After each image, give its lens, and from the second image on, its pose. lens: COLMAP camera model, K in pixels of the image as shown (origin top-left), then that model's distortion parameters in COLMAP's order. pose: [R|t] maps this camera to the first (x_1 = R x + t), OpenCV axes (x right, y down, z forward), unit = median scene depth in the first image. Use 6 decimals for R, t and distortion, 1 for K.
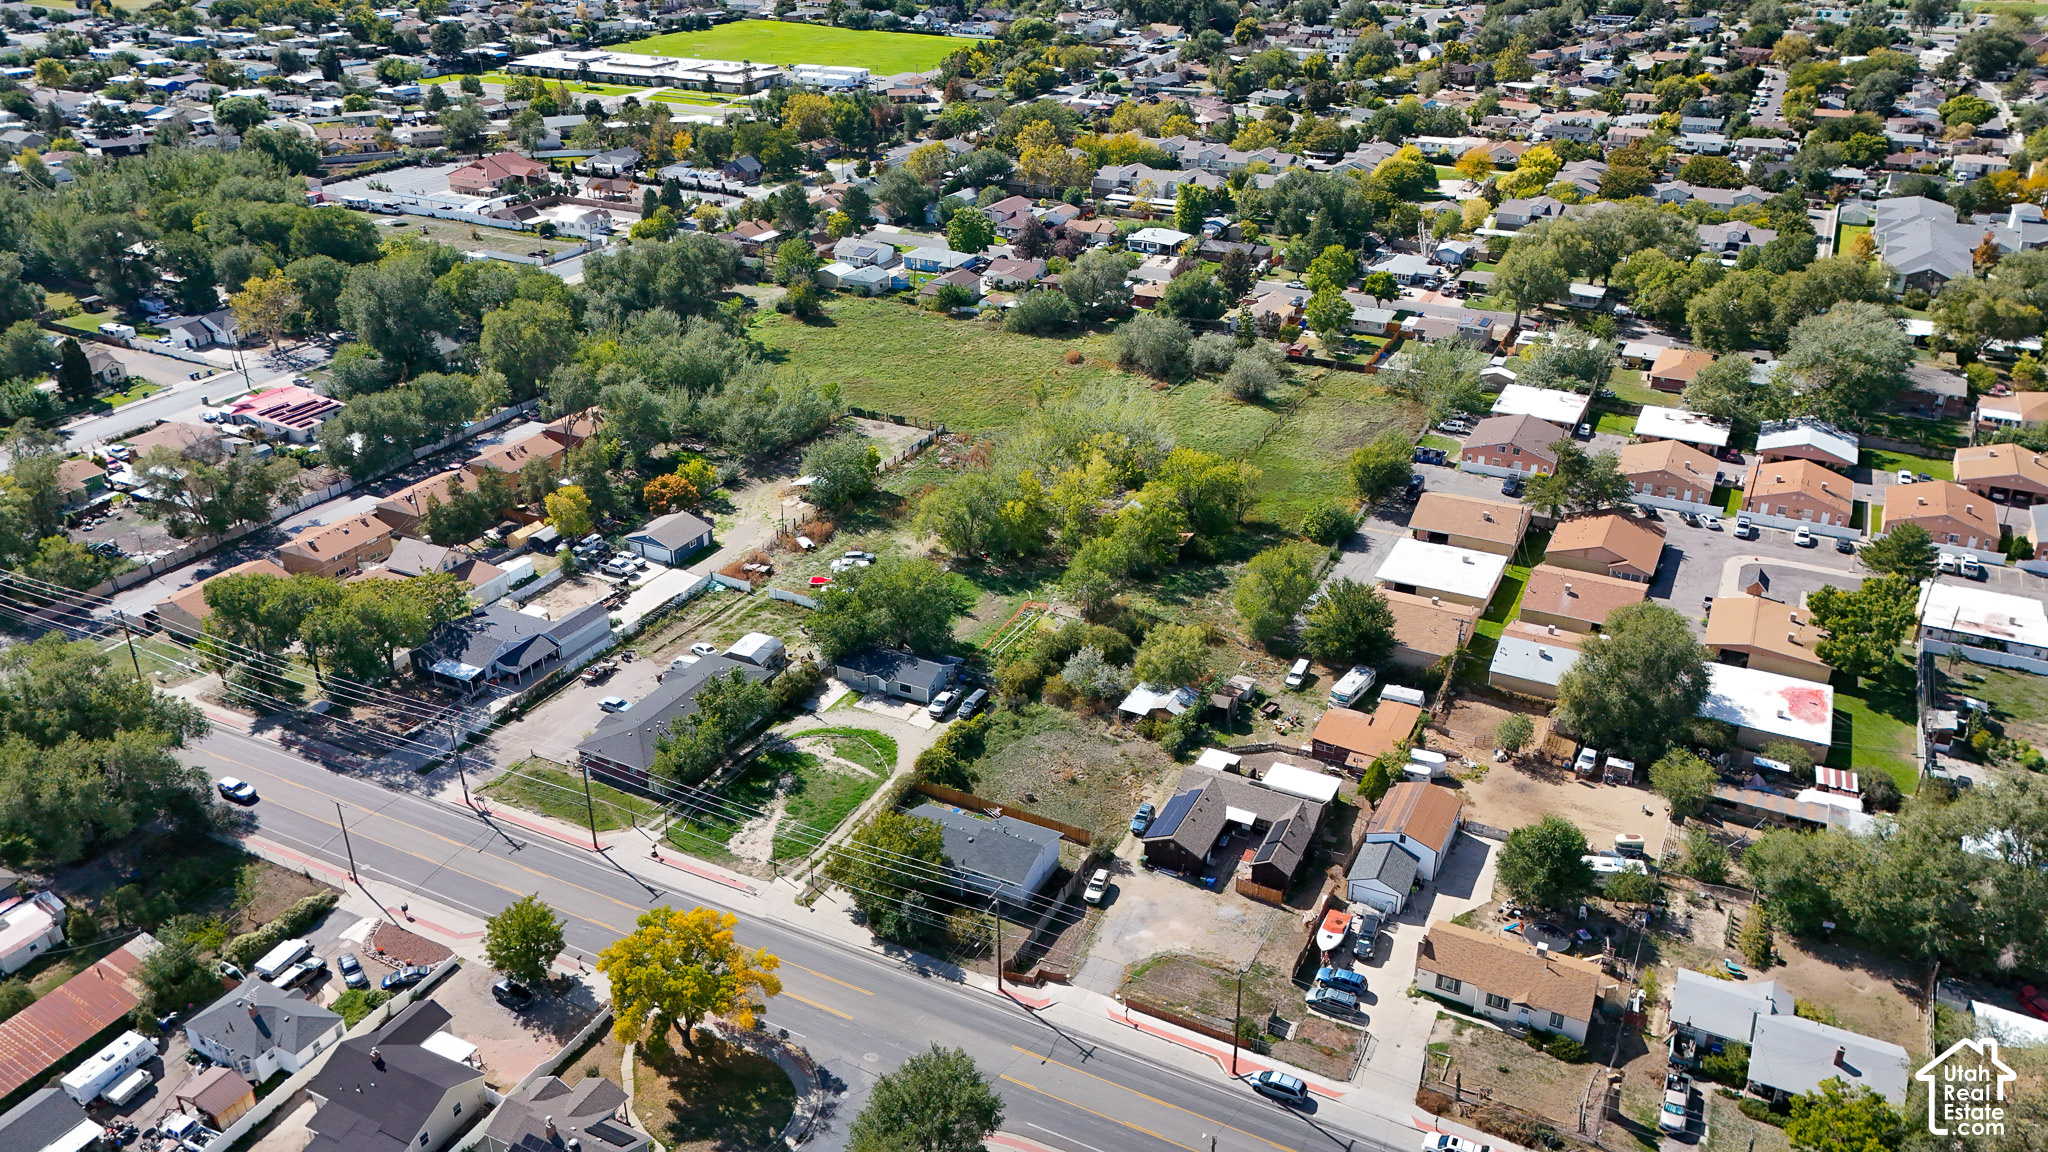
lens RADIAL K [[1526.1, 0, 1028.8], [0, 1526.1, 581.6], [0, 0, 1]] dist [0.076065, -0.079615]
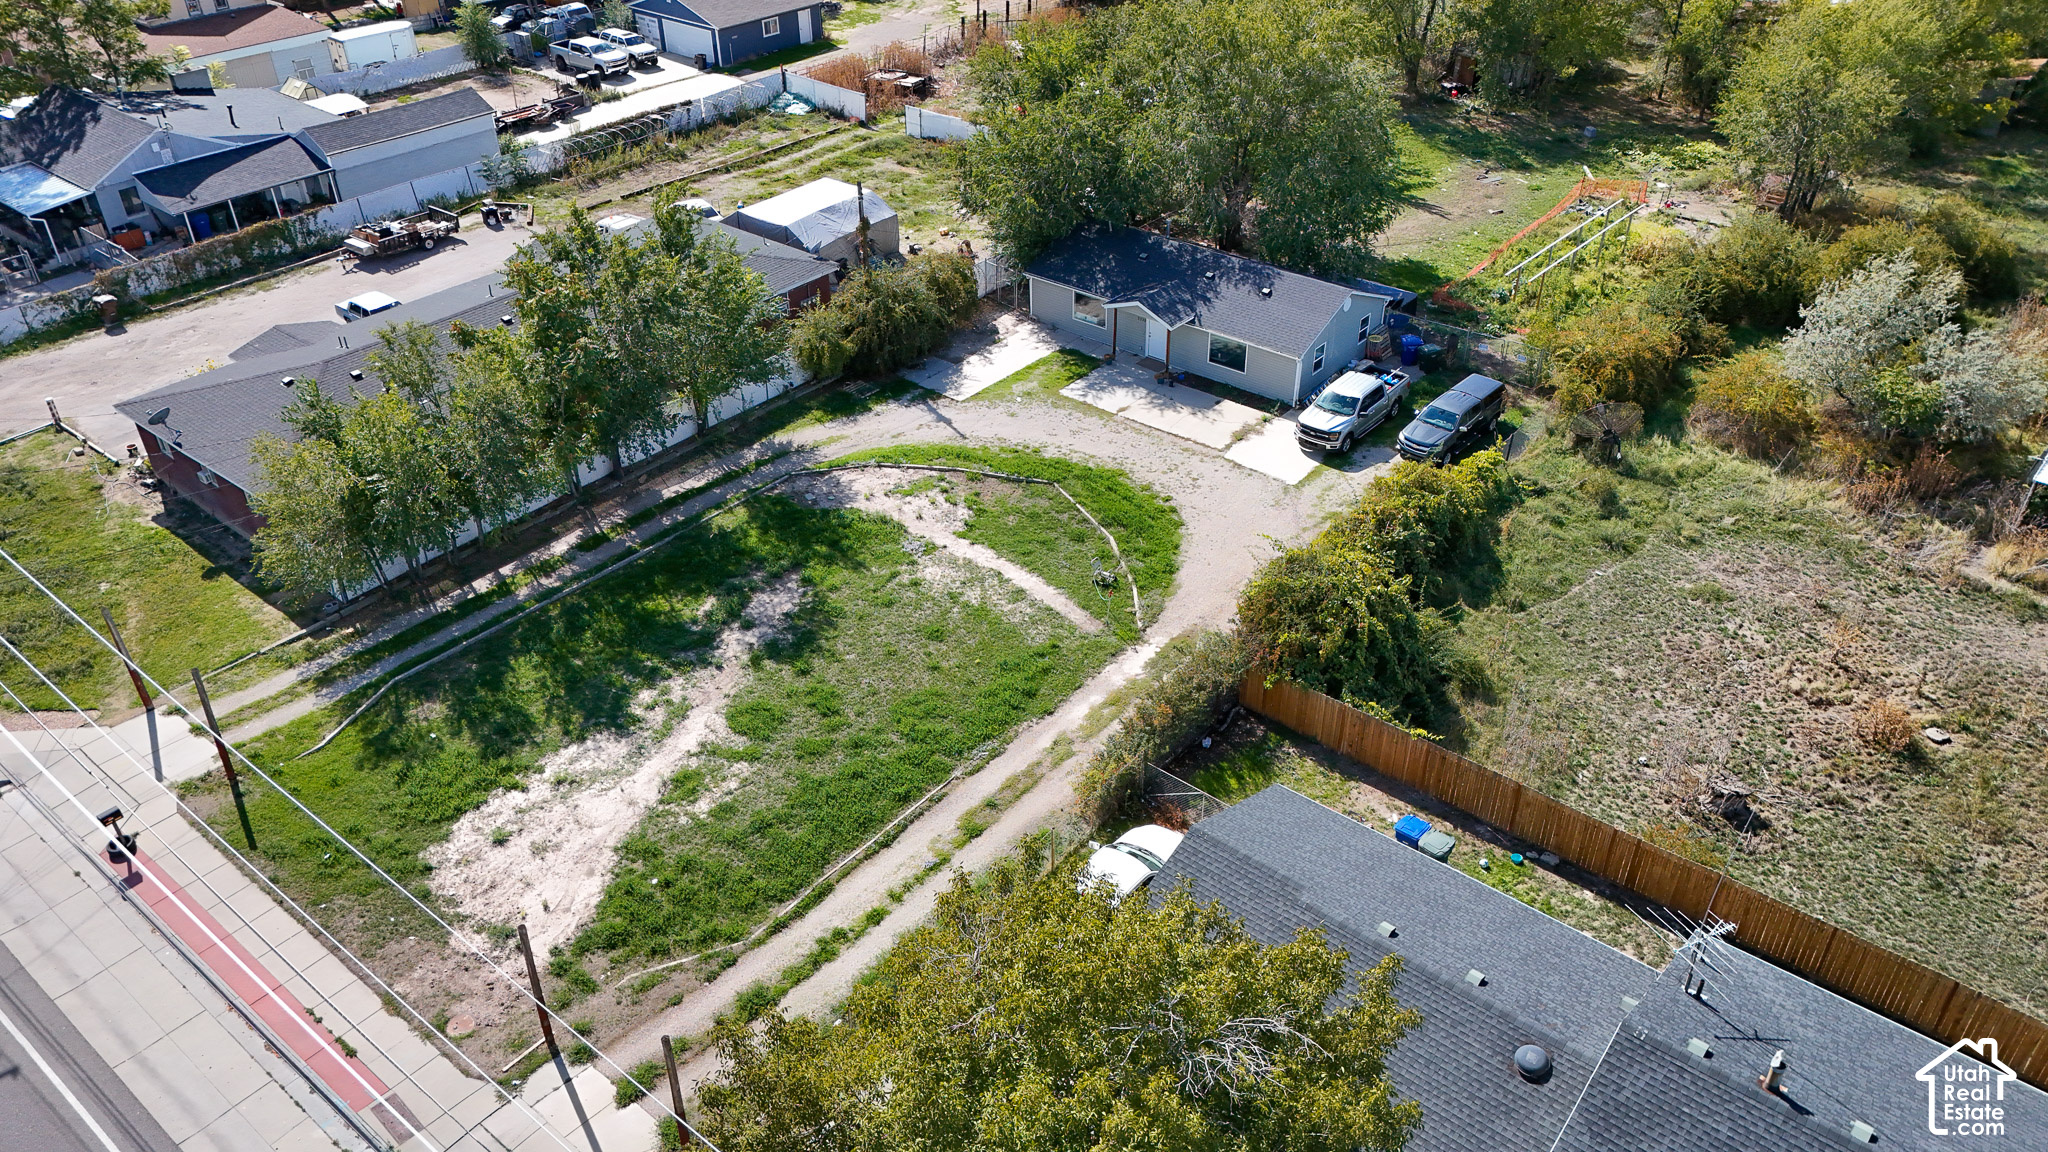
lens RADIAL K [[1526.1, 0, 1019.5], [0, 1526.1, 575.6], [0, 0, 1]] dist [0.076065, -0.079615]
pose [[0.975156, 0.117270, -0.187933, -0.057698], [-0.093256, 0.986865, 0.131913, 0.076929], [0.200934, -0.111110, 0.973283, 0.674204]]
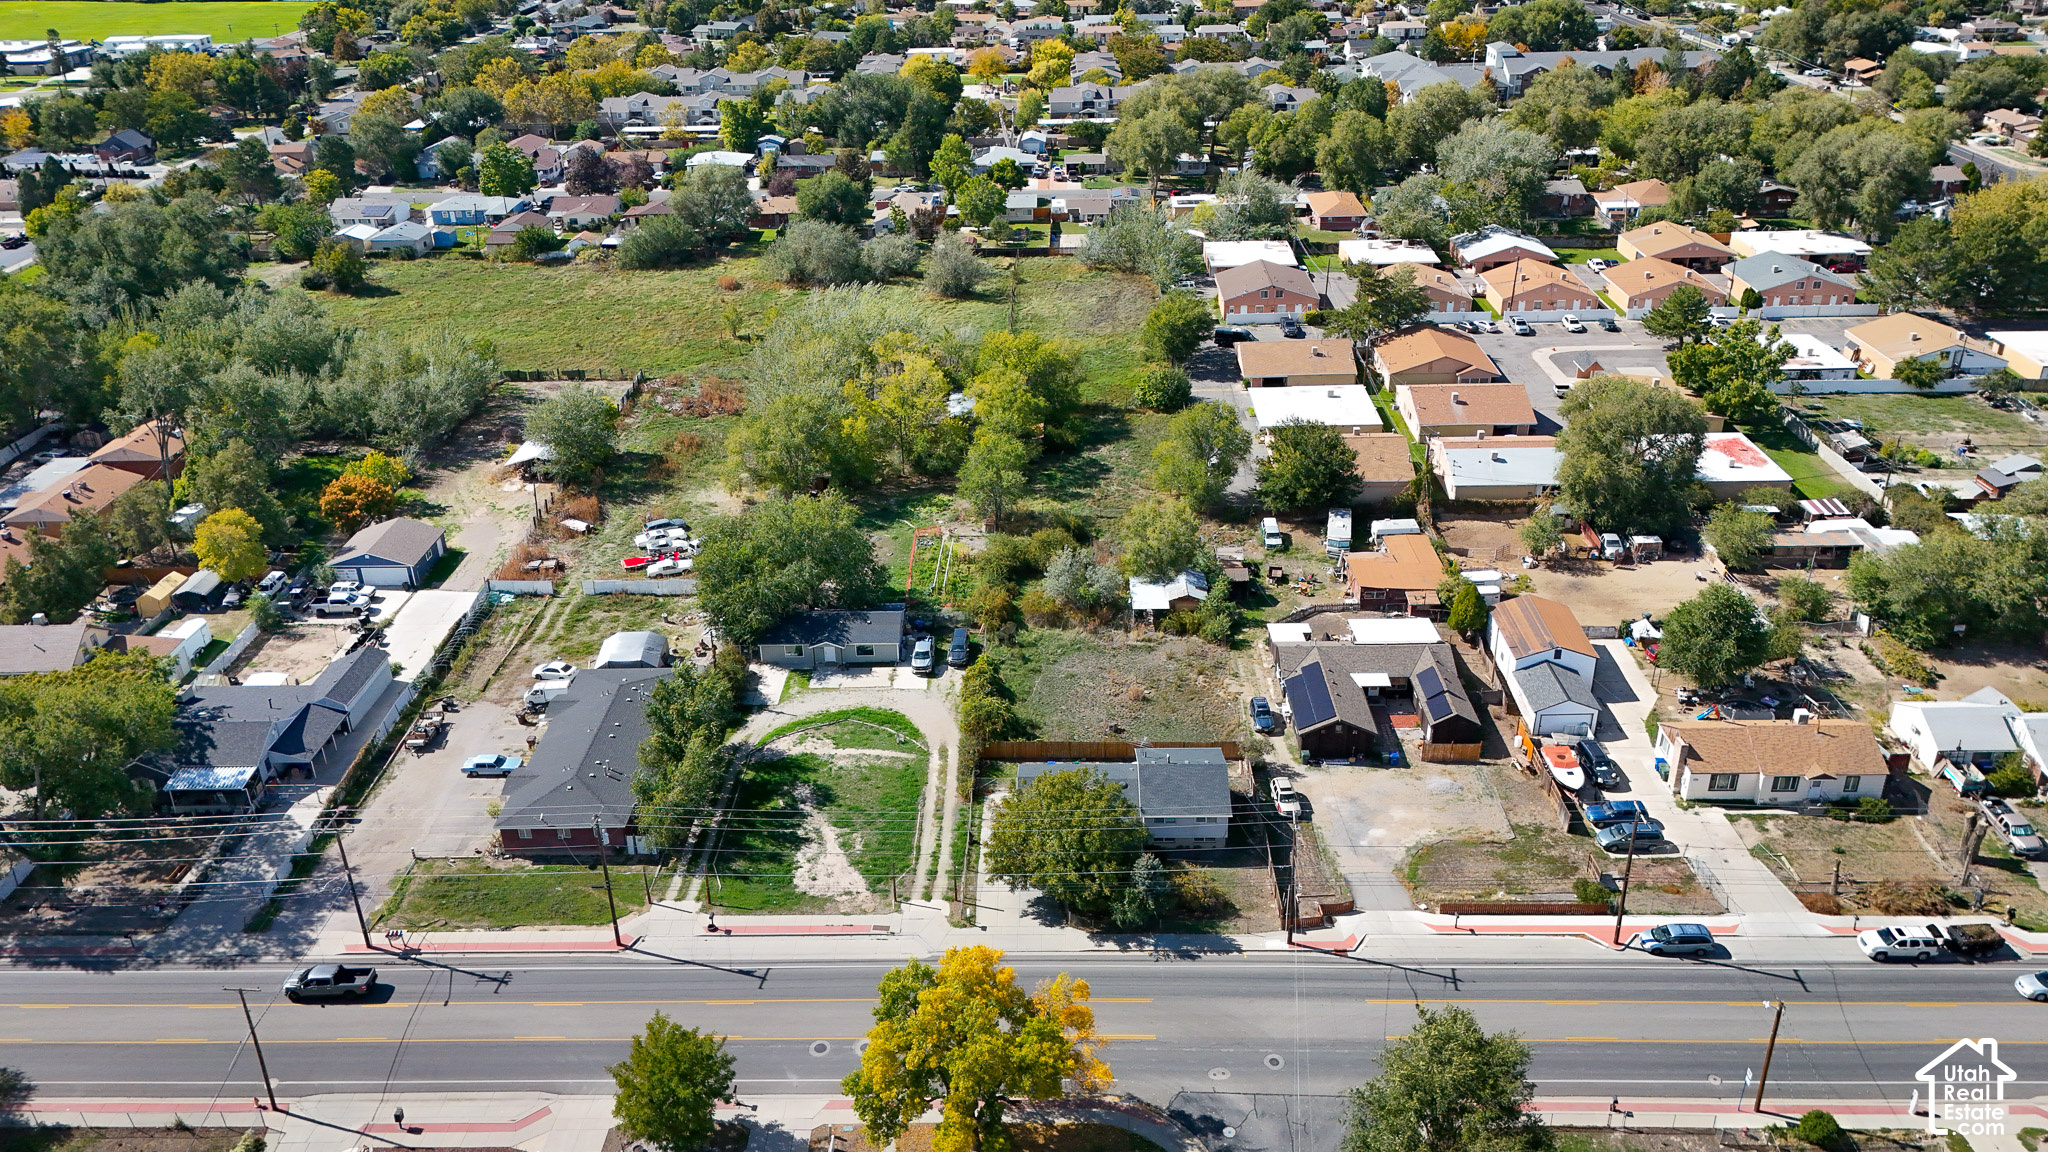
lens RADIAL K [[1526.1, 0, 1034.9], [0, 1526.1, 625.2], [0, 0, 1]] dist [0.076065, -0.079615]
pose [[0.898345, -0.222881, 0.378551, -0.291312], [0.212685, 0.974672, 0.069136, 0.022185], [-0.384372, 0.018405, 0.922995, 0.250691]]
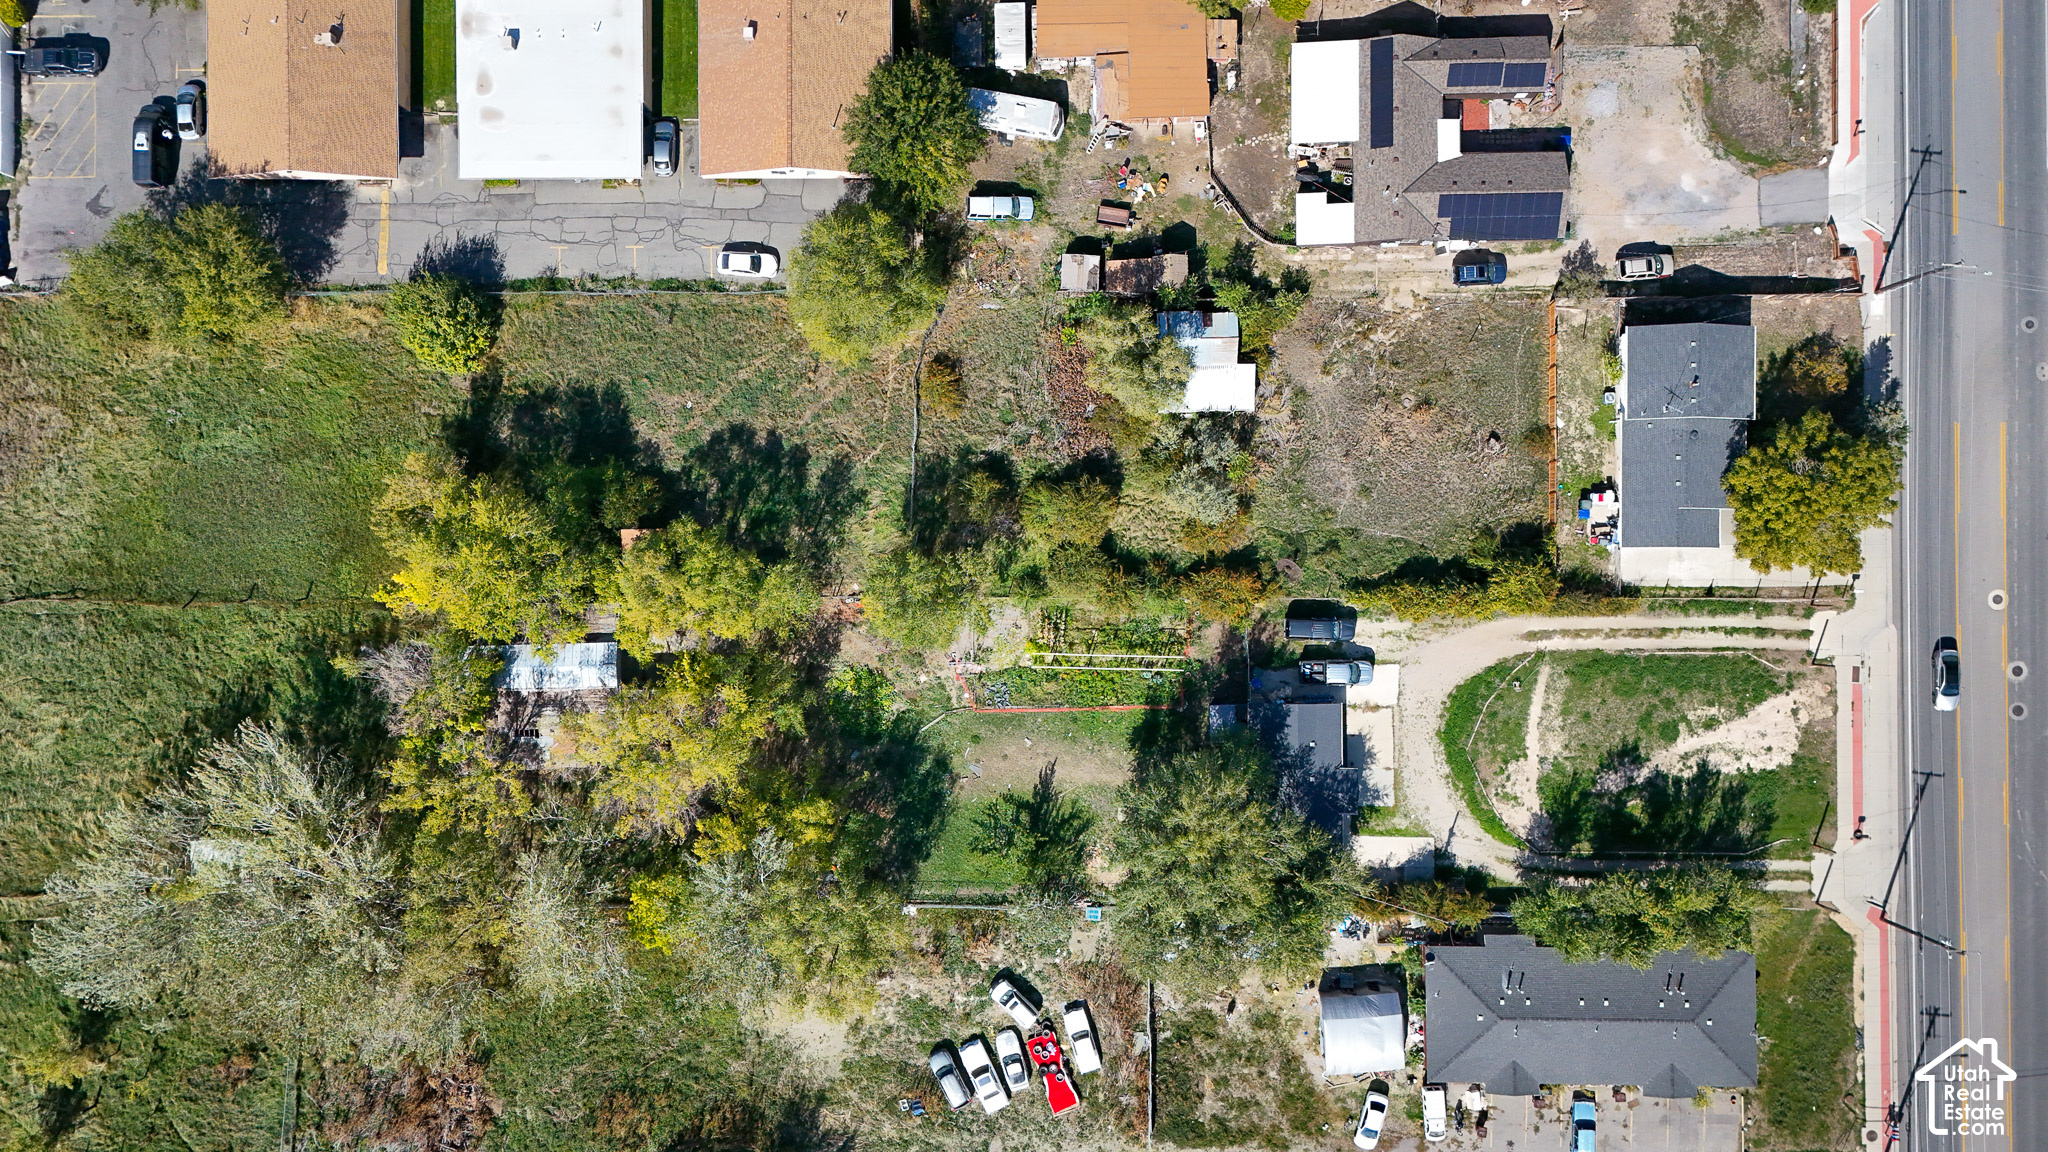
lens RADIAL K [[1526.1, 0, 1020.8], [0, 1526.1, 573.2], [0, 0, 1]] dist [0.076065, -0.079615]
pose [[-0.449990, -0.892631, 0.026819, 0.023311], [0.415150, -0.182507, 0.891258, -0.526329], [-0.790670, 0.412192, 0.452702, 0.783594]]
